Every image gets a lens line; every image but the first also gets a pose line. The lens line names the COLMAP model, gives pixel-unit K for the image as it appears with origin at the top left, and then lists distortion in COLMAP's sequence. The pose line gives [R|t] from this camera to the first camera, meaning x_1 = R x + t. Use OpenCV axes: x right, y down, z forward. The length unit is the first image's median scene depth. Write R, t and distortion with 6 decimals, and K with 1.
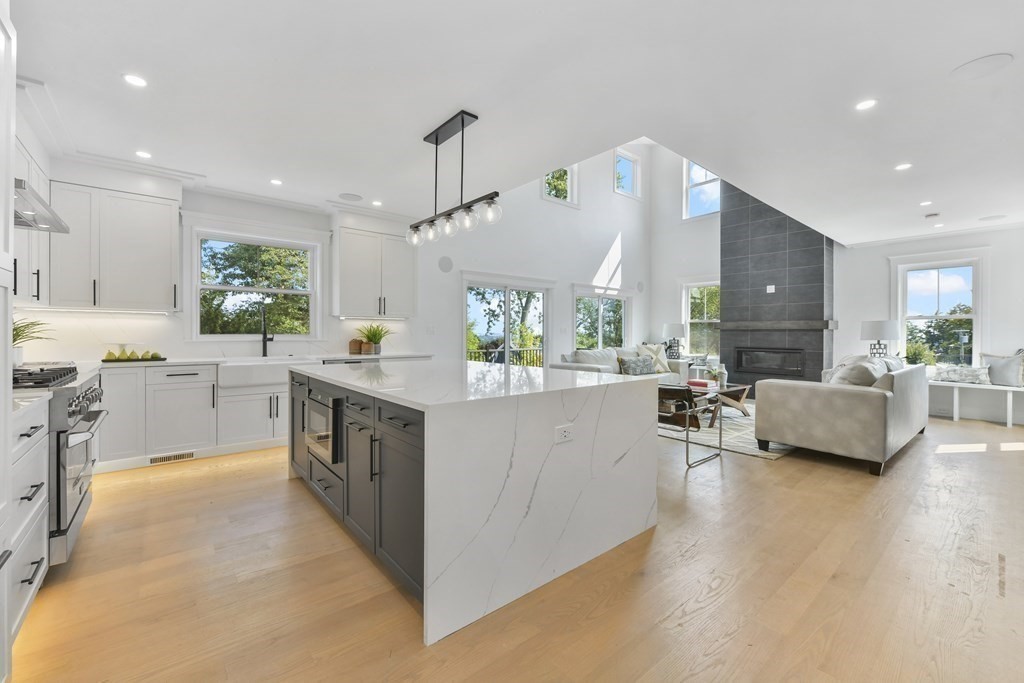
lens RADIAL K [[414.9, 0, 519.0], [0, 414.9, 336.4], [0, 0, 1]] dist [-0.002451, -0.001288]
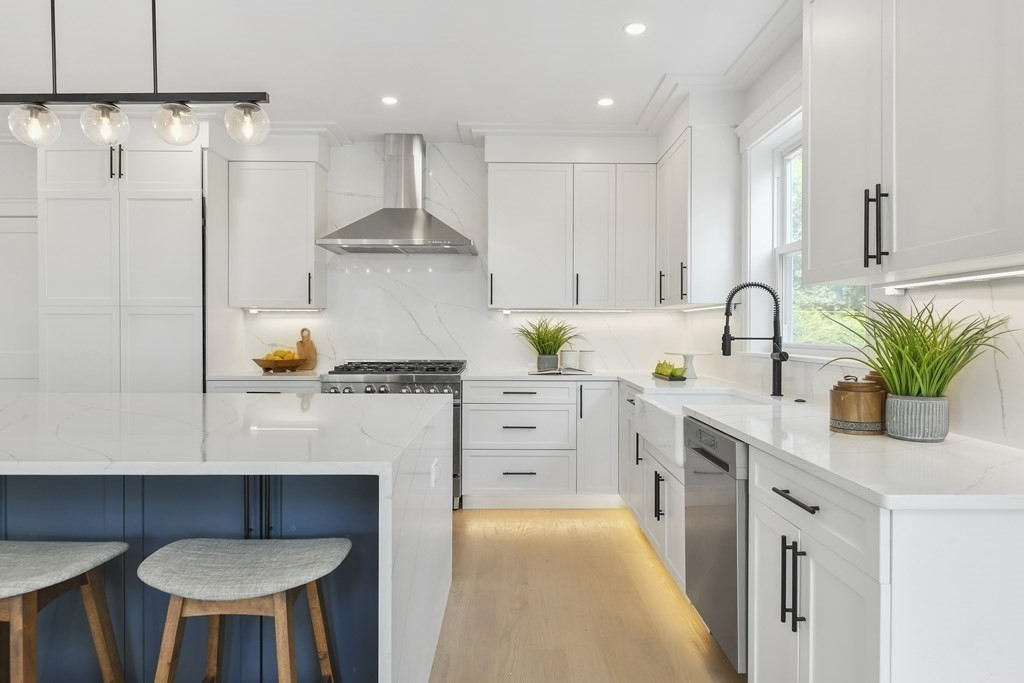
lens RADIAL K [[634.8, 0, 517.6], [0, 634.8, 333.1], [0, 0, 1]] dist [0.000486, -0.002258]
pose [[-0.641408, -0.004511, -0.767187, 0.049454], [-0.013799, 0.999889, 0.005657, -0.013705], [0.767076, 0.014215, -0.641399, 0.993609]]
